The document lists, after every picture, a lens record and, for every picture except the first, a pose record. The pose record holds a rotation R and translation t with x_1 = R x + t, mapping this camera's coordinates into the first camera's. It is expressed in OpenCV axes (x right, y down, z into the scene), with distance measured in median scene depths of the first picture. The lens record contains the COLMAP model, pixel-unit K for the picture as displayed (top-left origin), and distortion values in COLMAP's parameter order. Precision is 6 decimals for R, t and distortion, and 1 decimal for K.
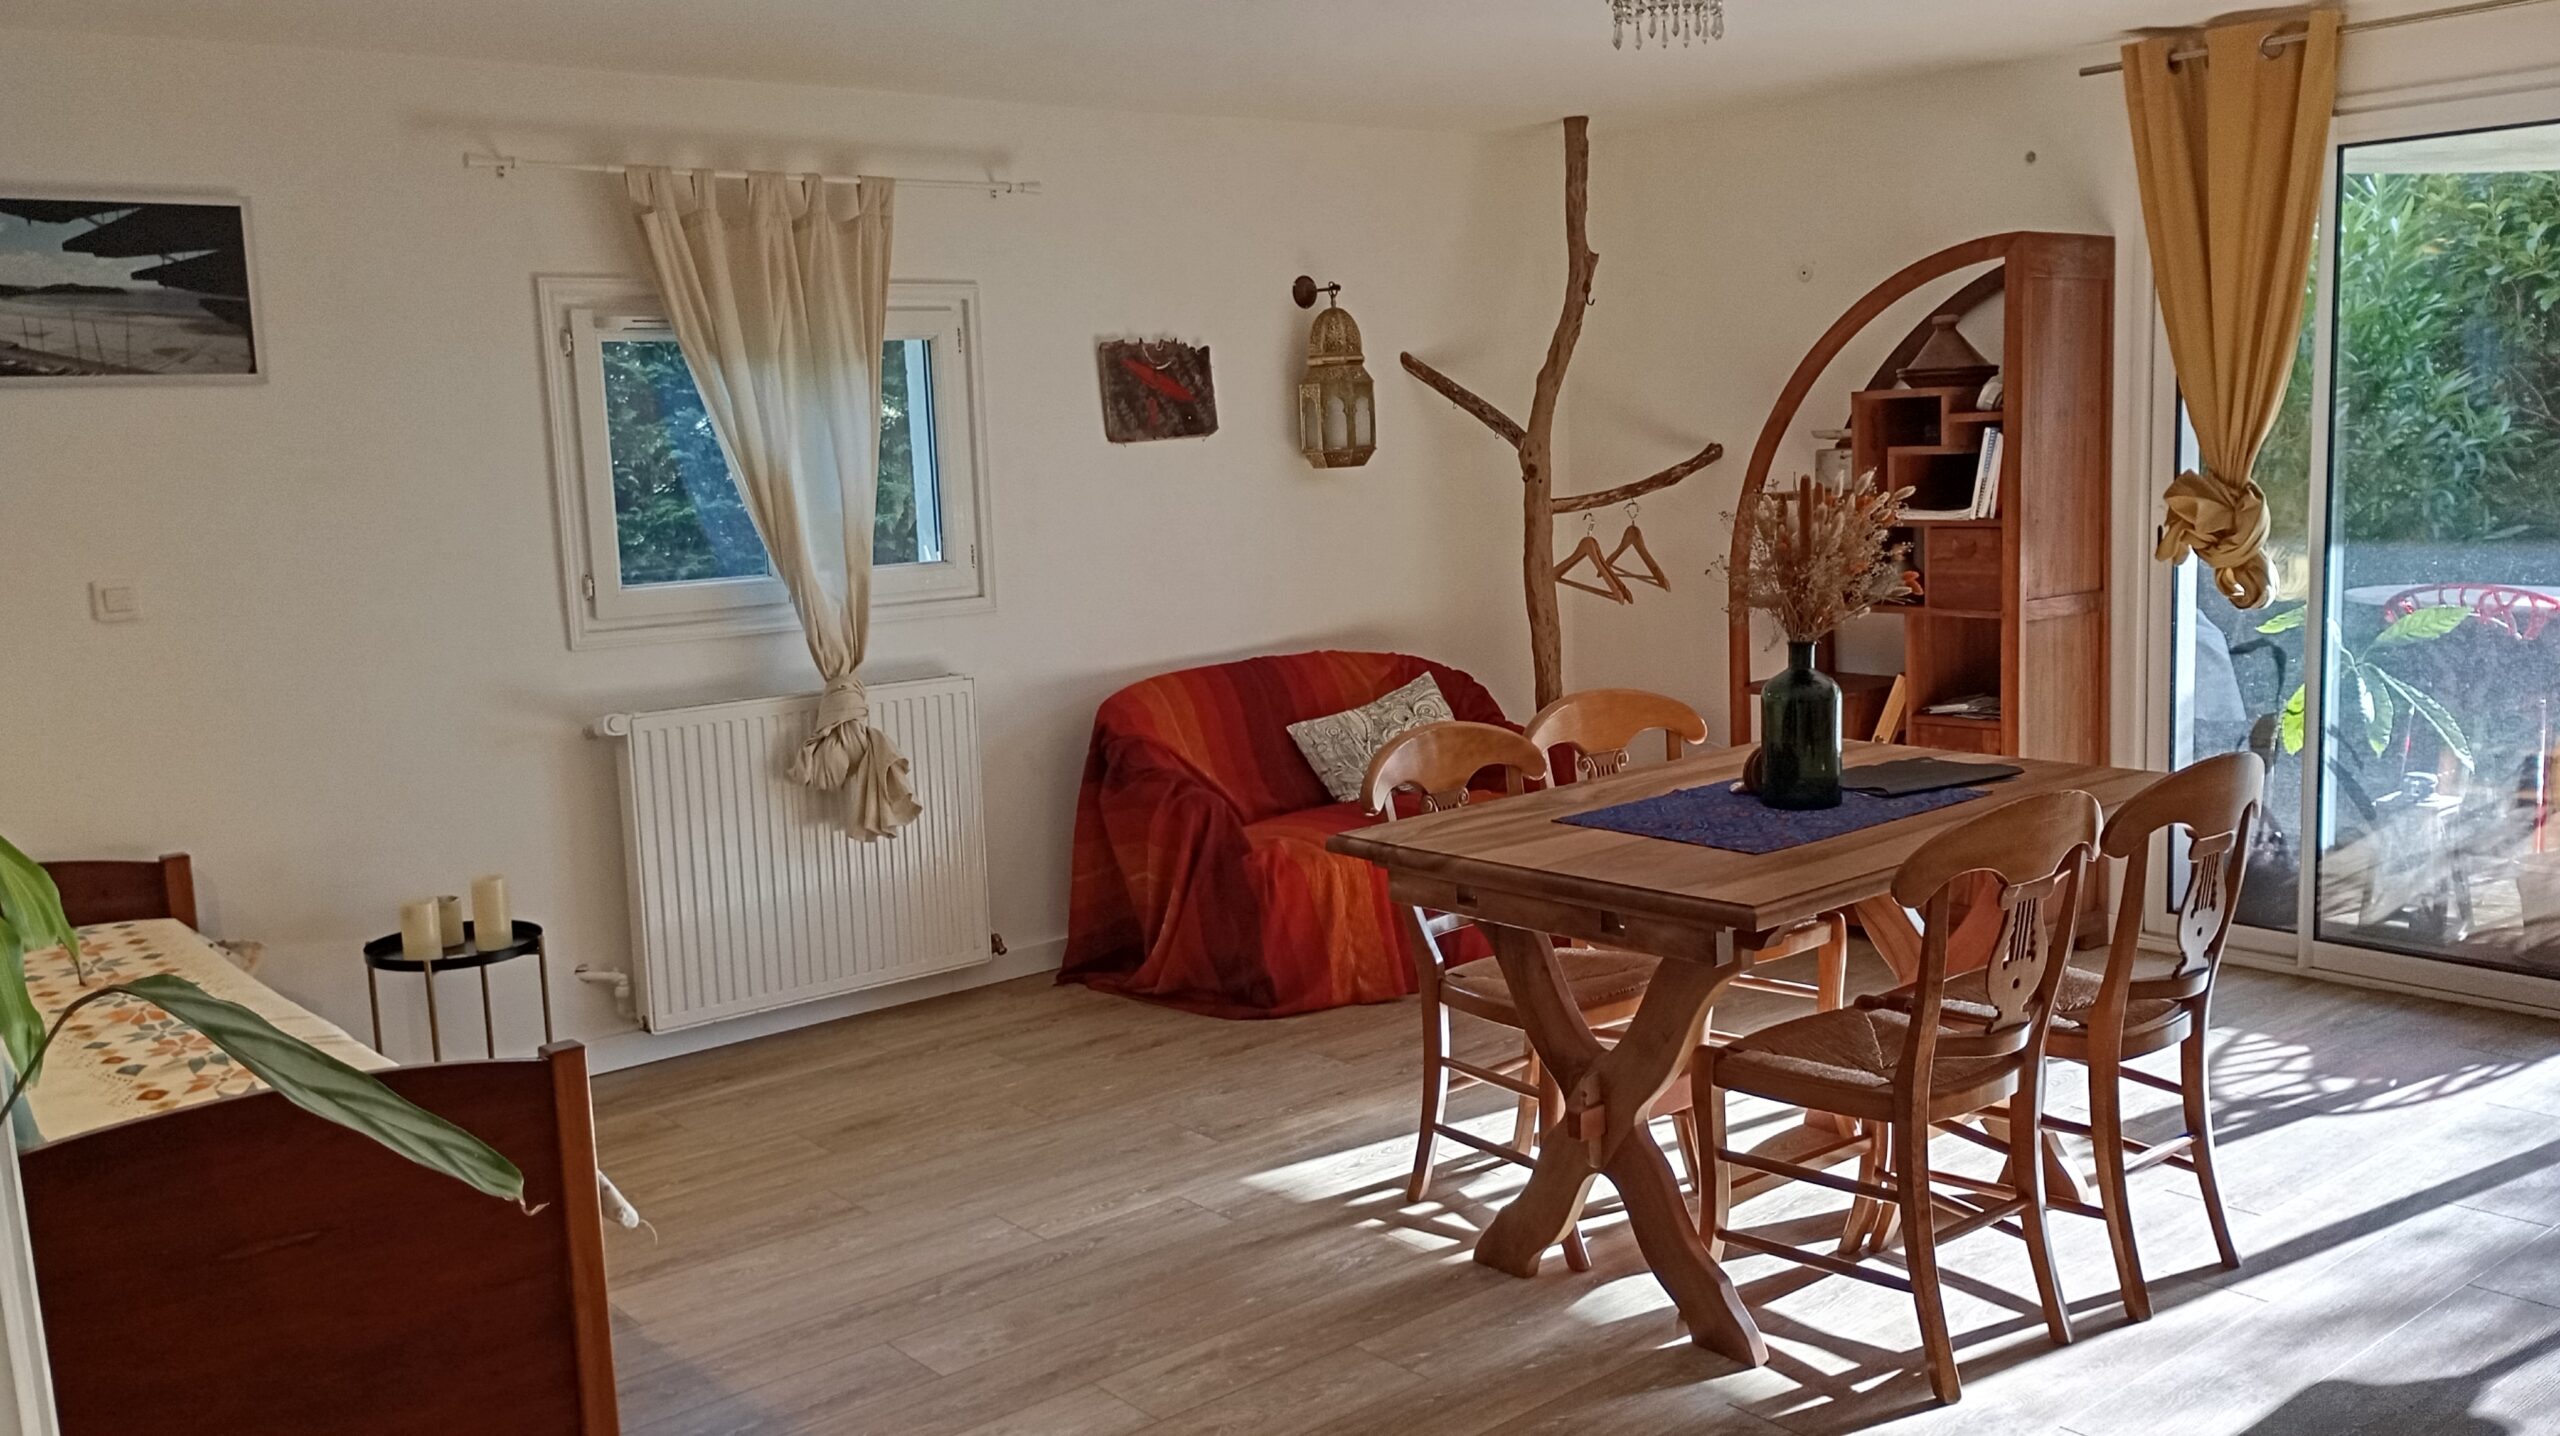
lens RADIAL K [[2133.5, 0, 1288.7], [0, 2133.5, 718.2], [0, 0, 1]] dist [0.069209, -0.088114]
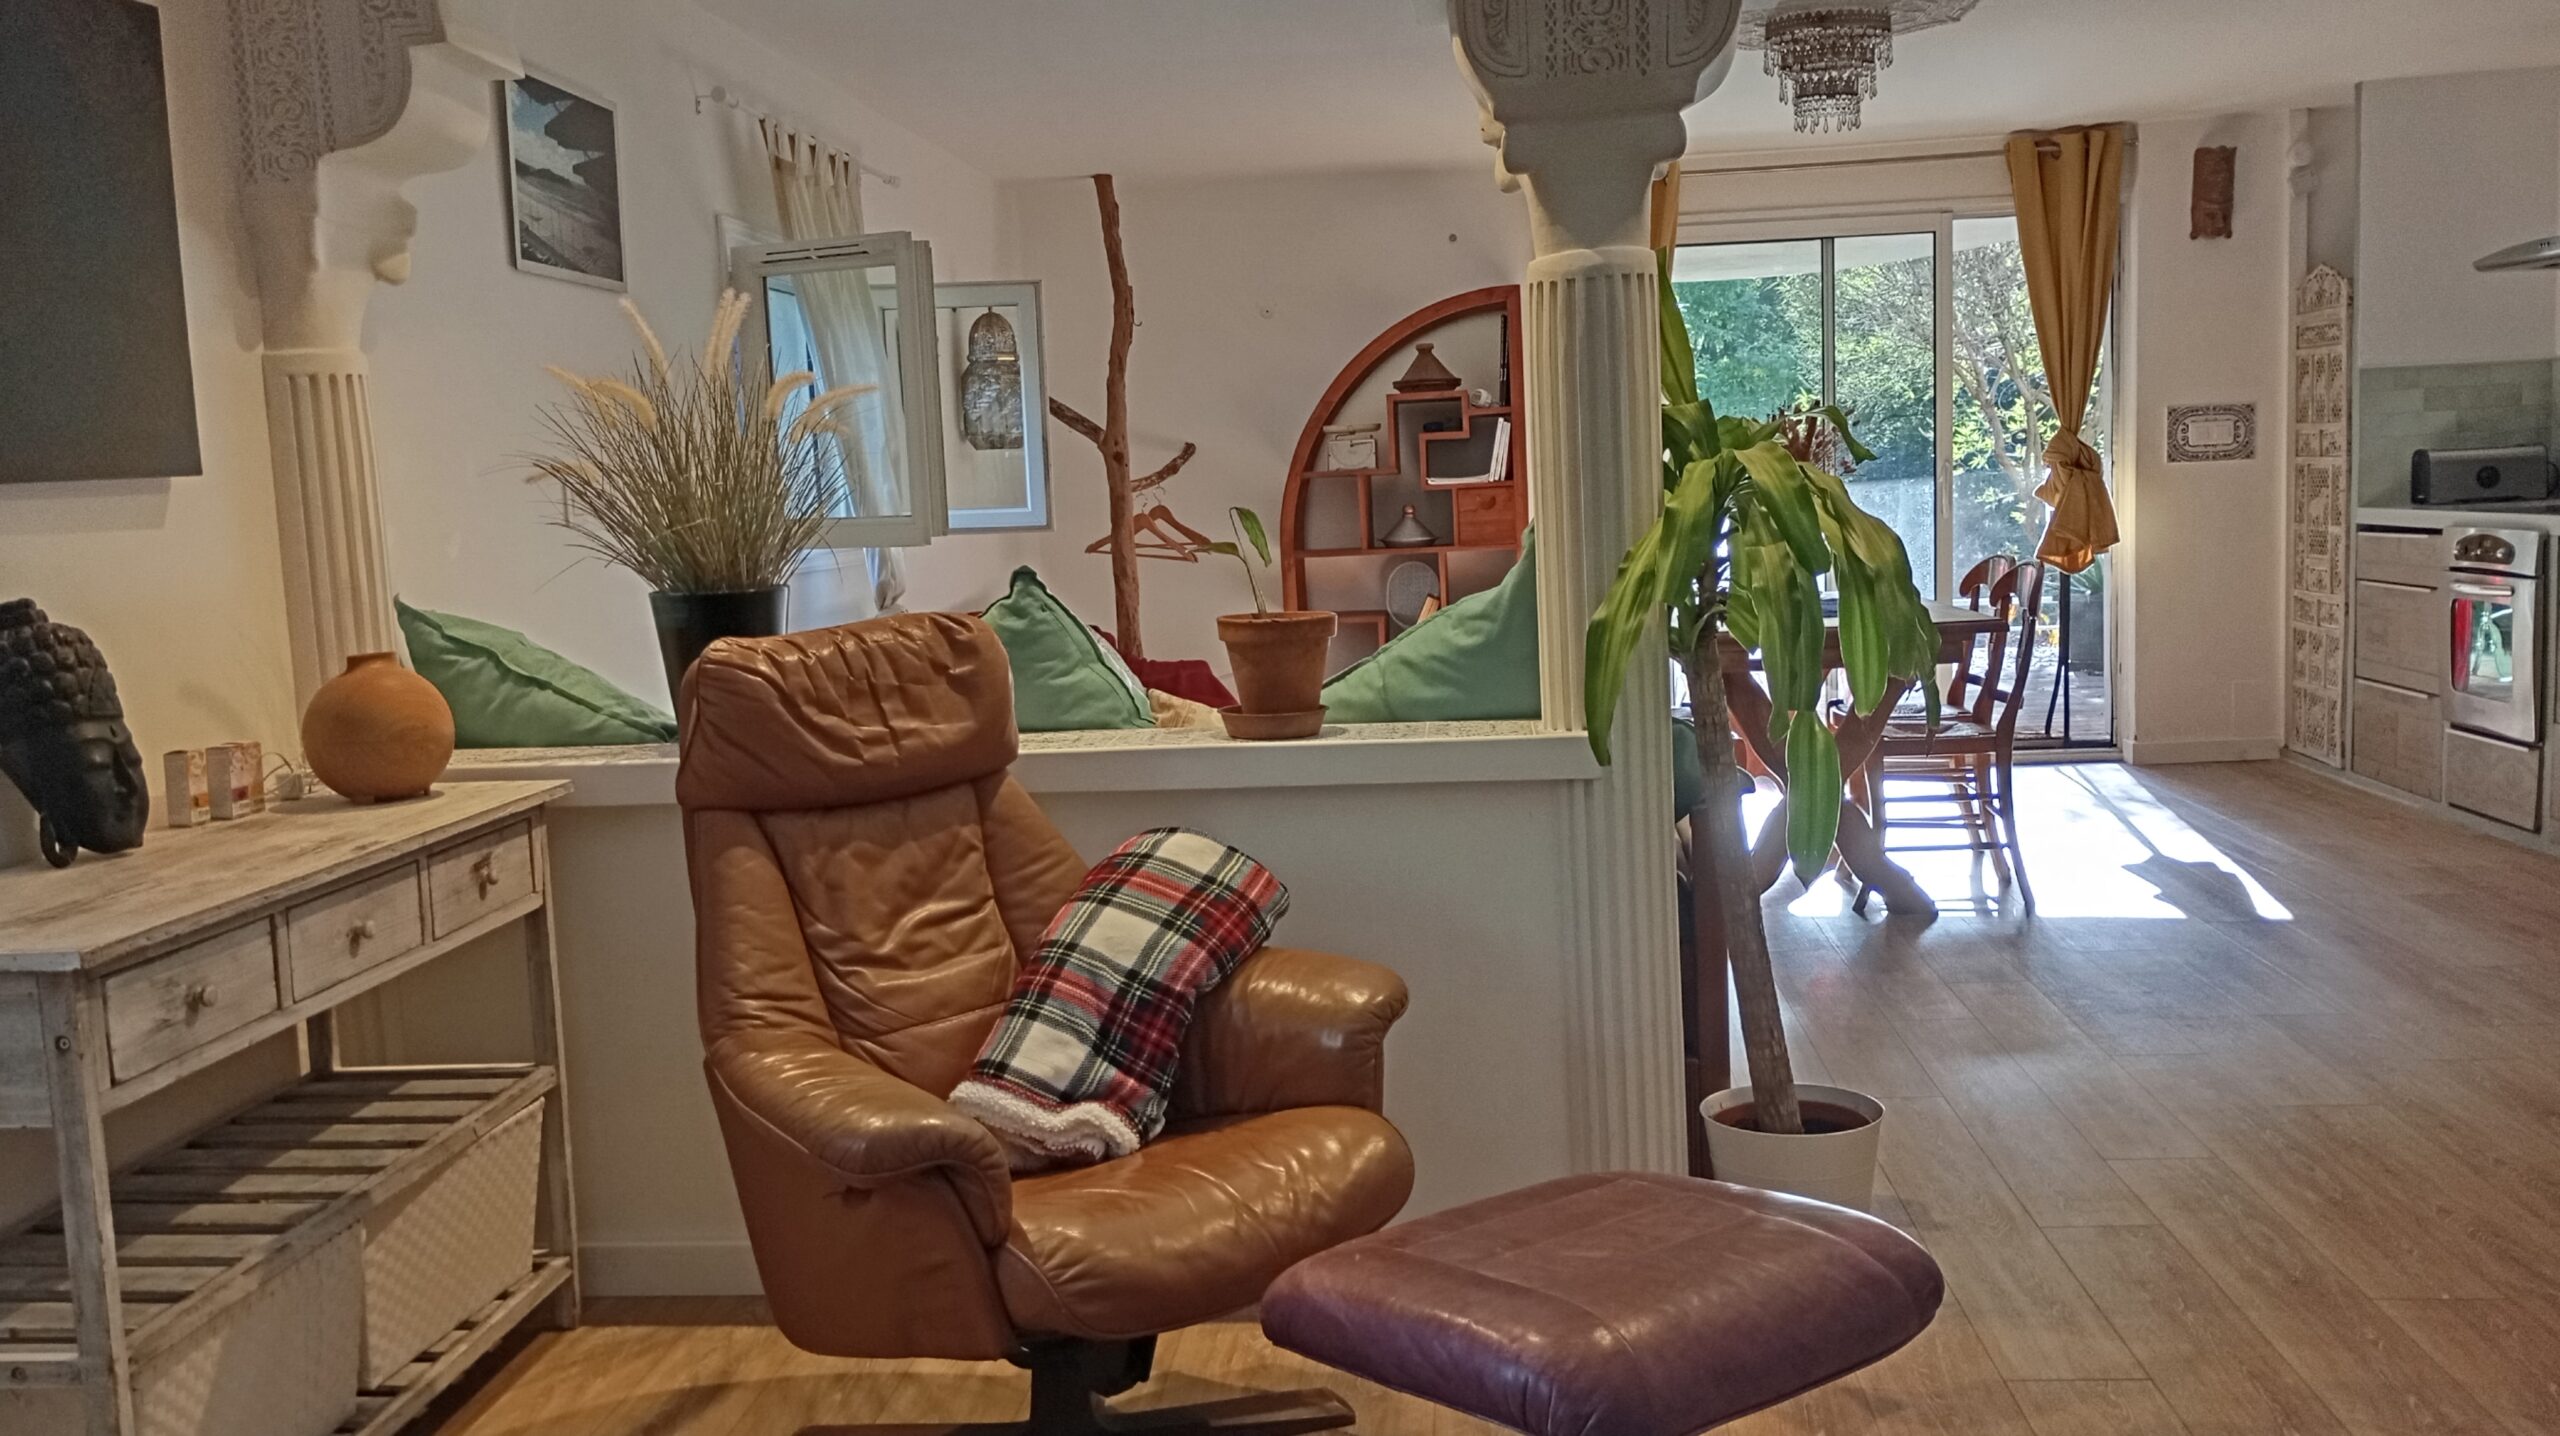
lens RADIAL K [[2133.5, 0, 1288.7], [0, 2133.5, 718.2], [0, 0, 1]] dist [0.069209, -0.088114]
pose [[0.705196, -0.068461, 0.705699, -0.811074], [0.110155, 0.993820, -0.013665, 0.071444], [-0.700403, 0.087373, 0.708380, 0.091082]]
